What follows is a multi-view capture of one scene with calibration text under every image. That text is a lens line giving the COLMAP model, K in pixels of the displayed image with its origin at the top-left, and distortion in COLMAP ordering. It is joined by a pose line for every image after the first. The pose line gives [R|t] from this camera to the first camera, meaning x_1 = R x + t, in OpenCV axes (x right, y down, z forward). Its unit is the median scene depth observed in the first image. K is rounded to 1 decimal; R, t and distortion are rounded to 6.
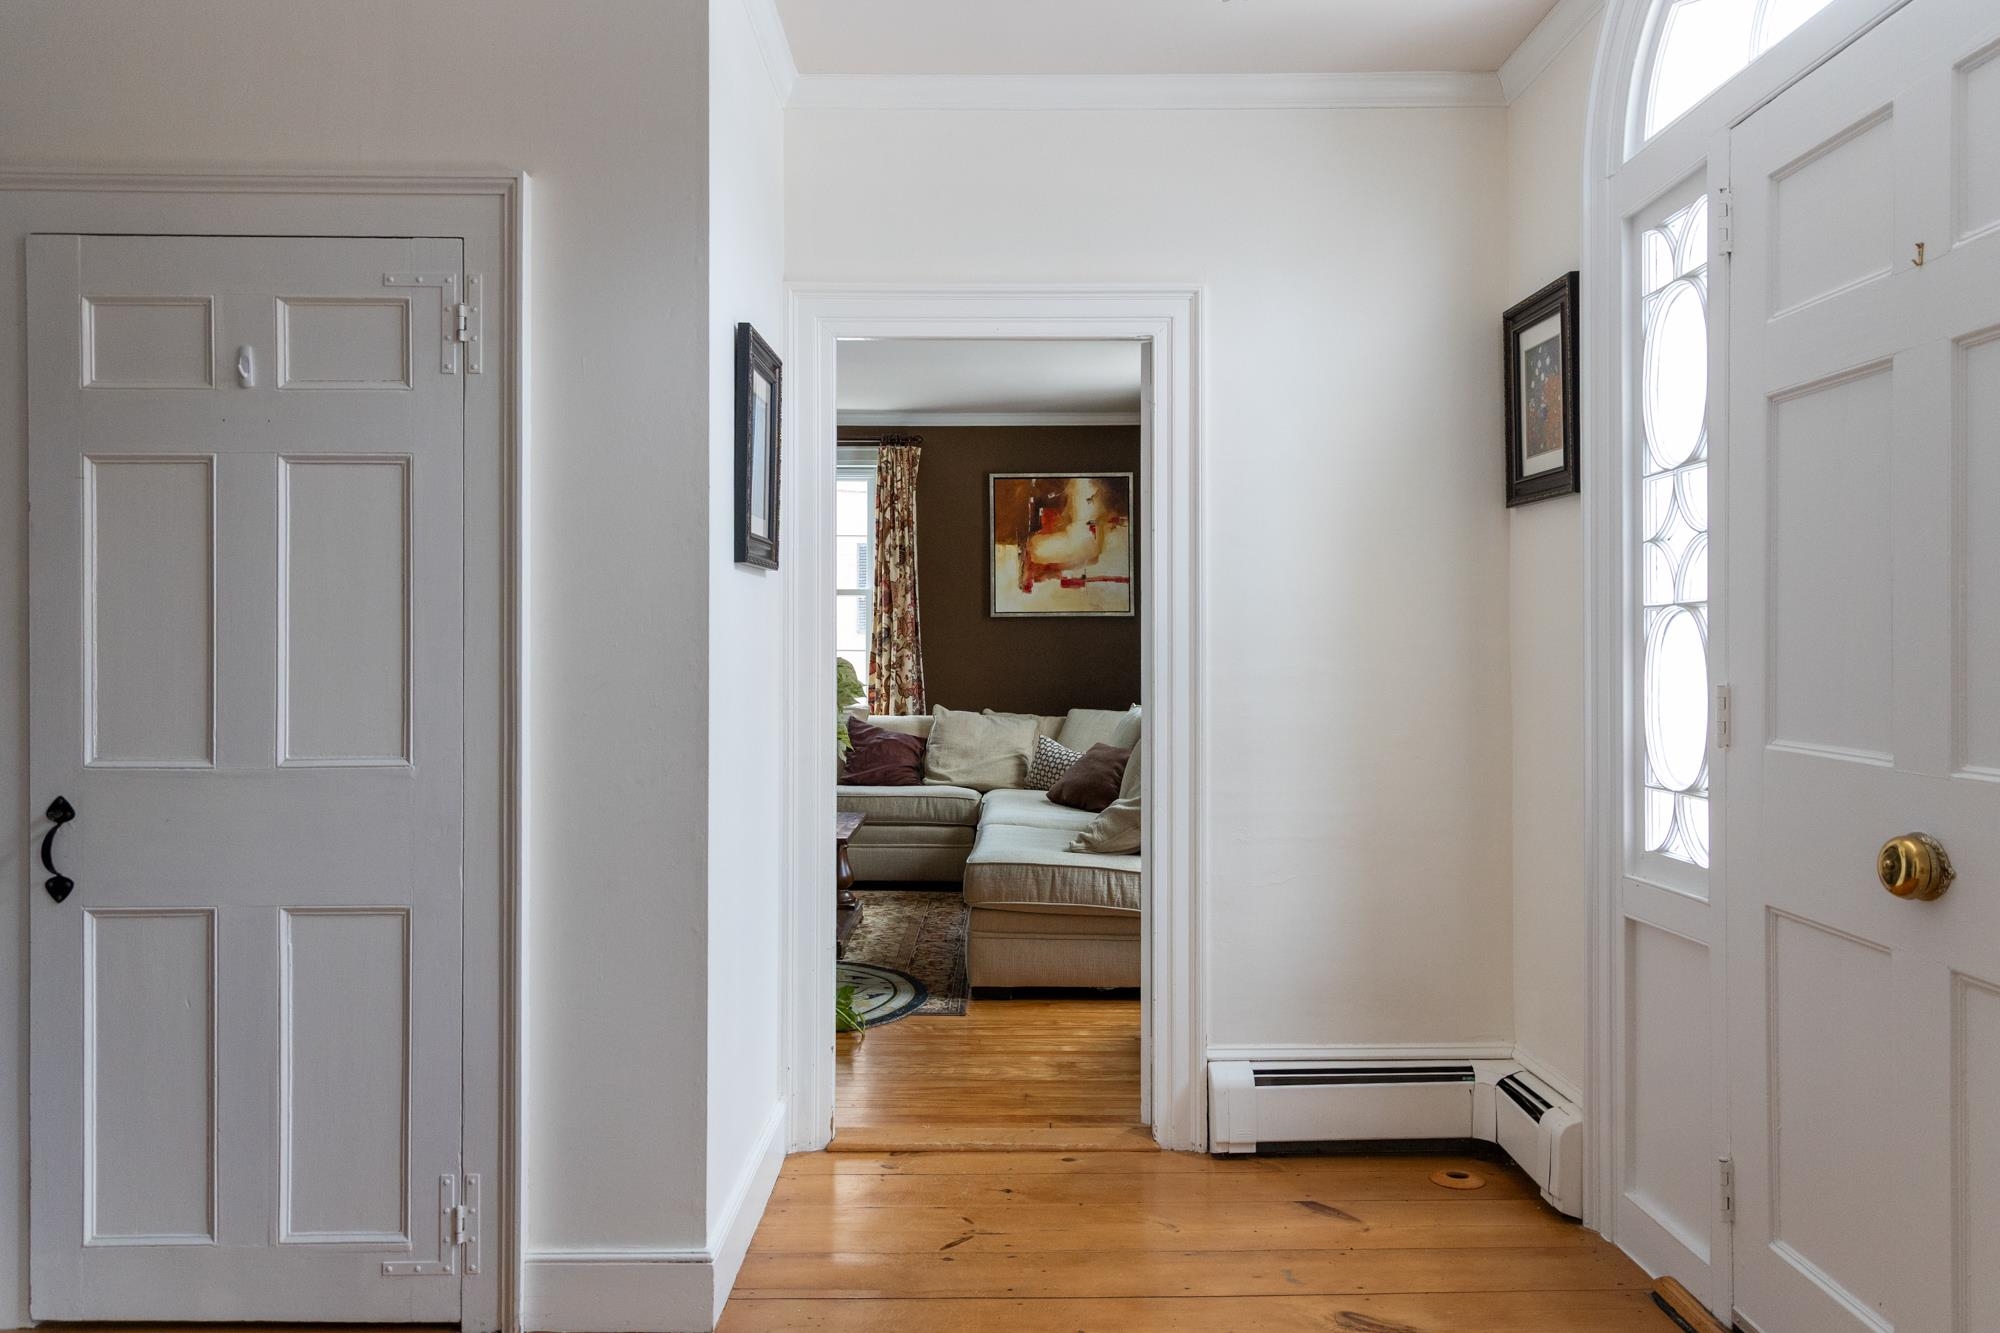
lens RADIAL K [[1381.7, 0, 1001.4], [0, 1381.7, 636.8], [0, 0, 1]] dist [0.002545, 0.001501]
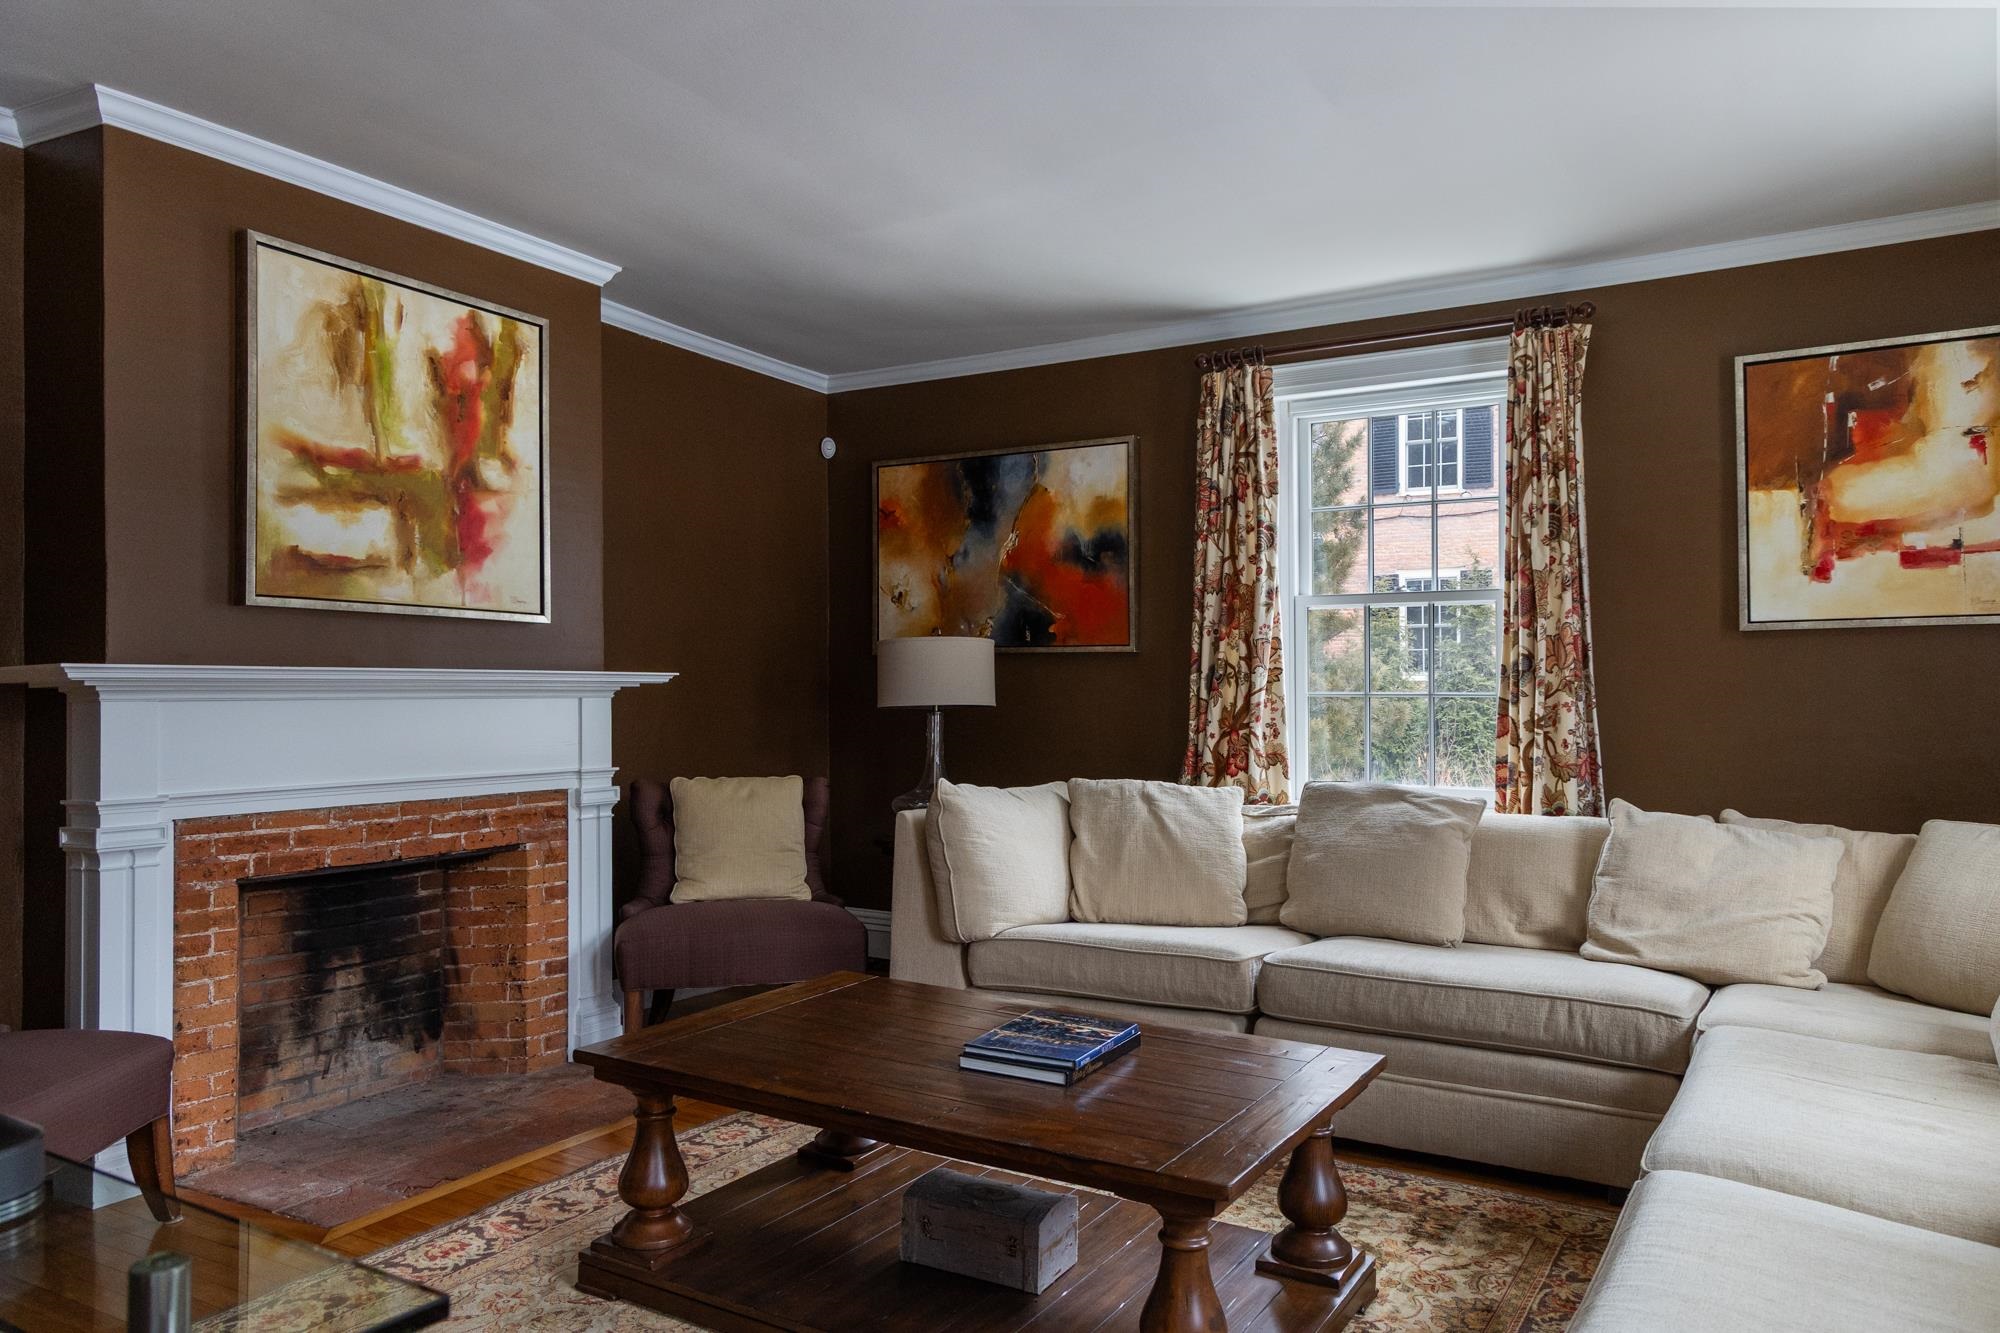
lens RADIAL K [[1374.1, 0, 1000.0], [0, 1374.1, 666.5], [0, 0, 1]] dist [0.004921, 0.002744]
pose [[0.858557, -0.010419, -0.512612, 0.018790], [0.002893, 0.999876, -0.015476, 0.006429], [0.512710, 0.011804, 0.858481, 0.414576]]
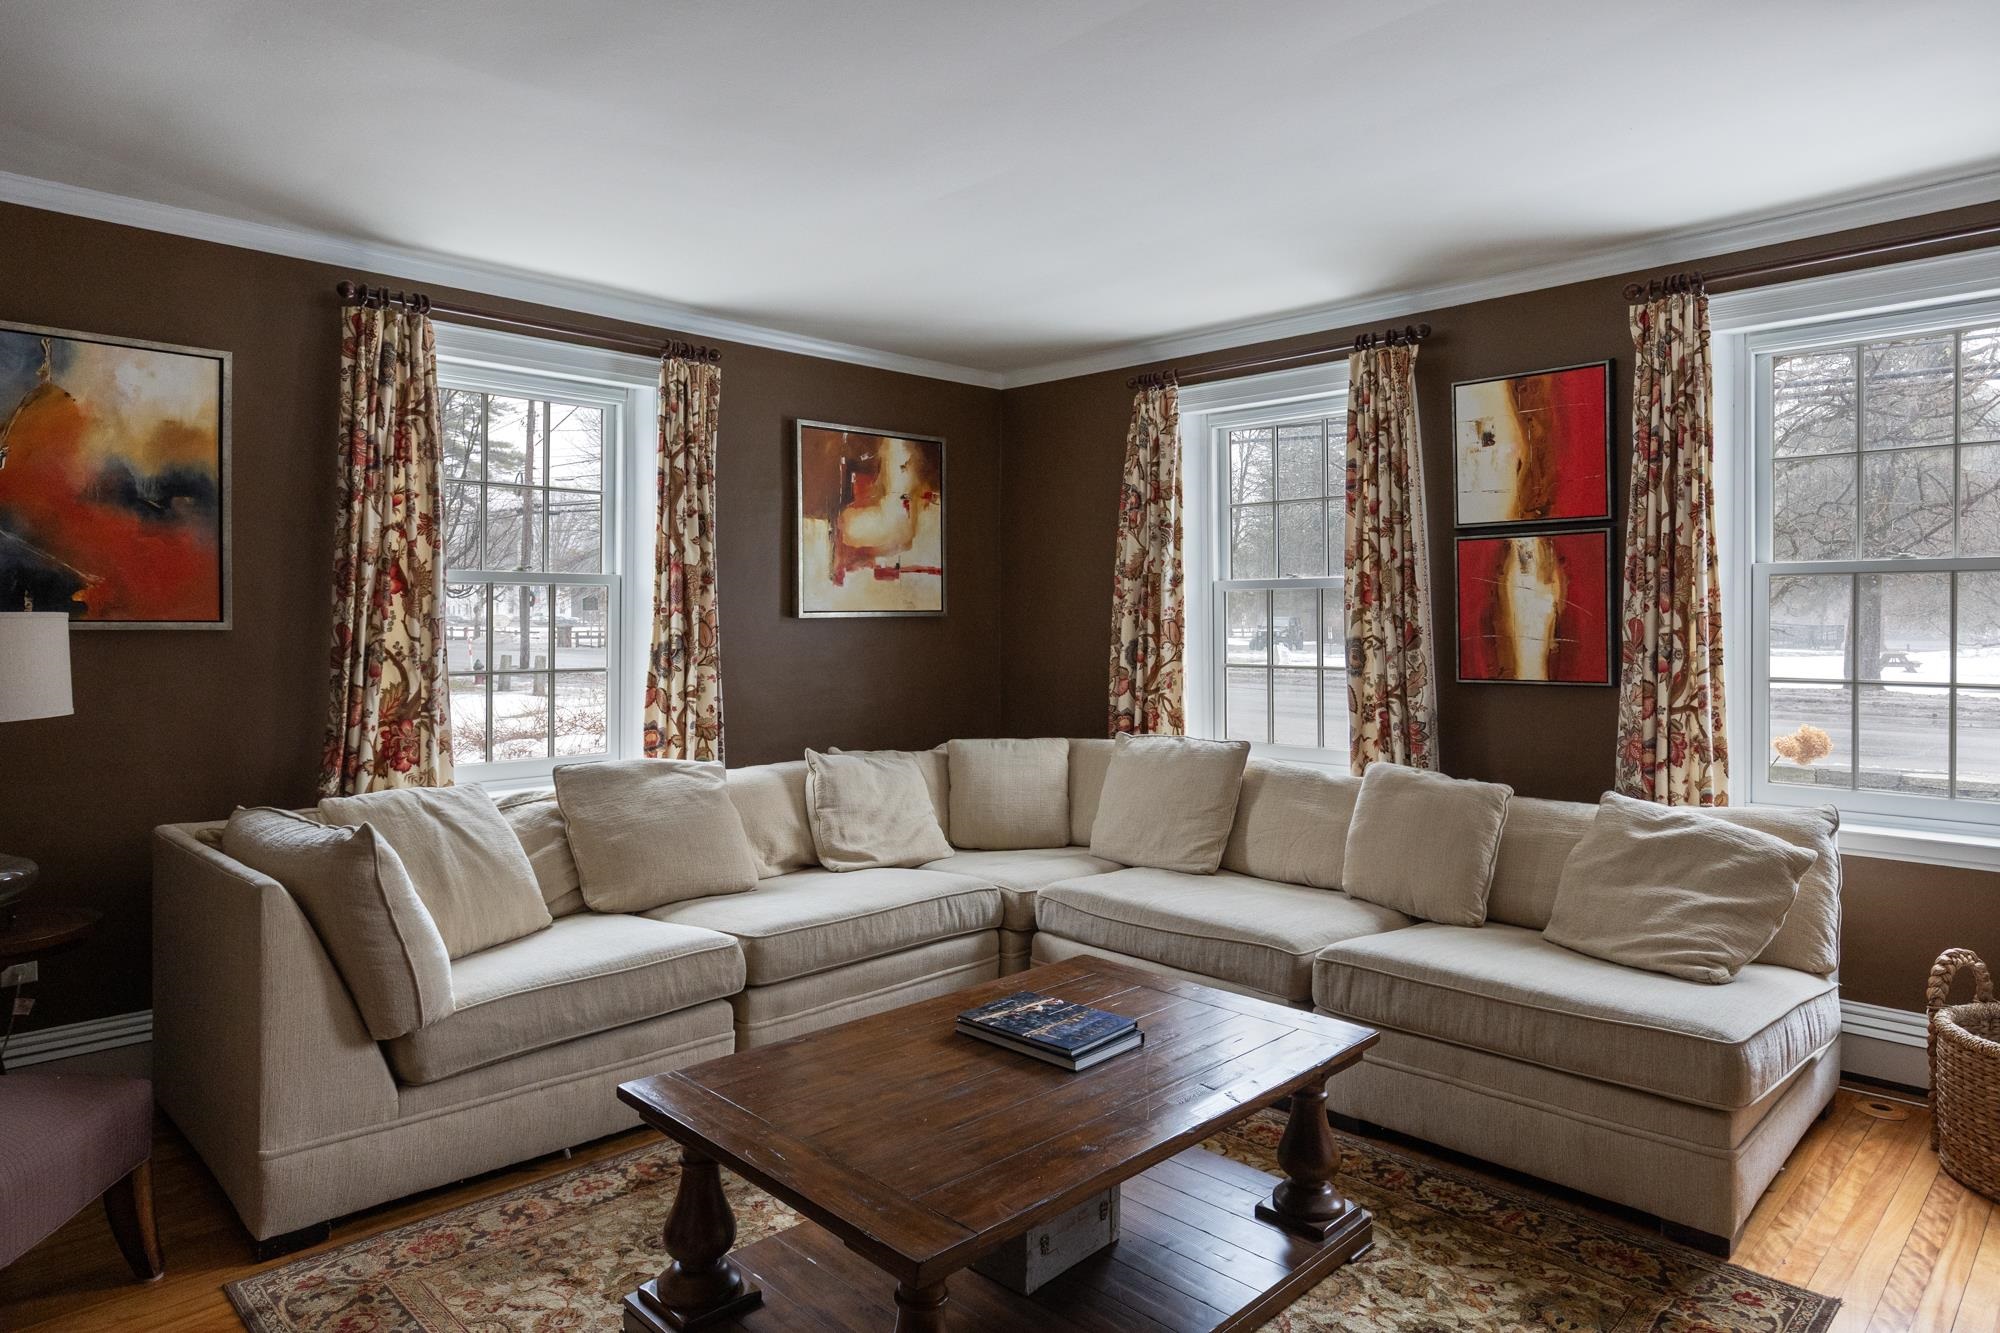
lens RADIAL K [[1175.9, 0, 999.4], [0, 1175.9, 626.0], [0, 0, 1]] dist [0.005516, 0.000563]
pose [[0.704395, -0.007387, 0.709770, -0.372675], [-0.001951, 0.999922, 0.012343, -0.018014], [-0.709806, -0.010079, 0.704326, 0.496709]]
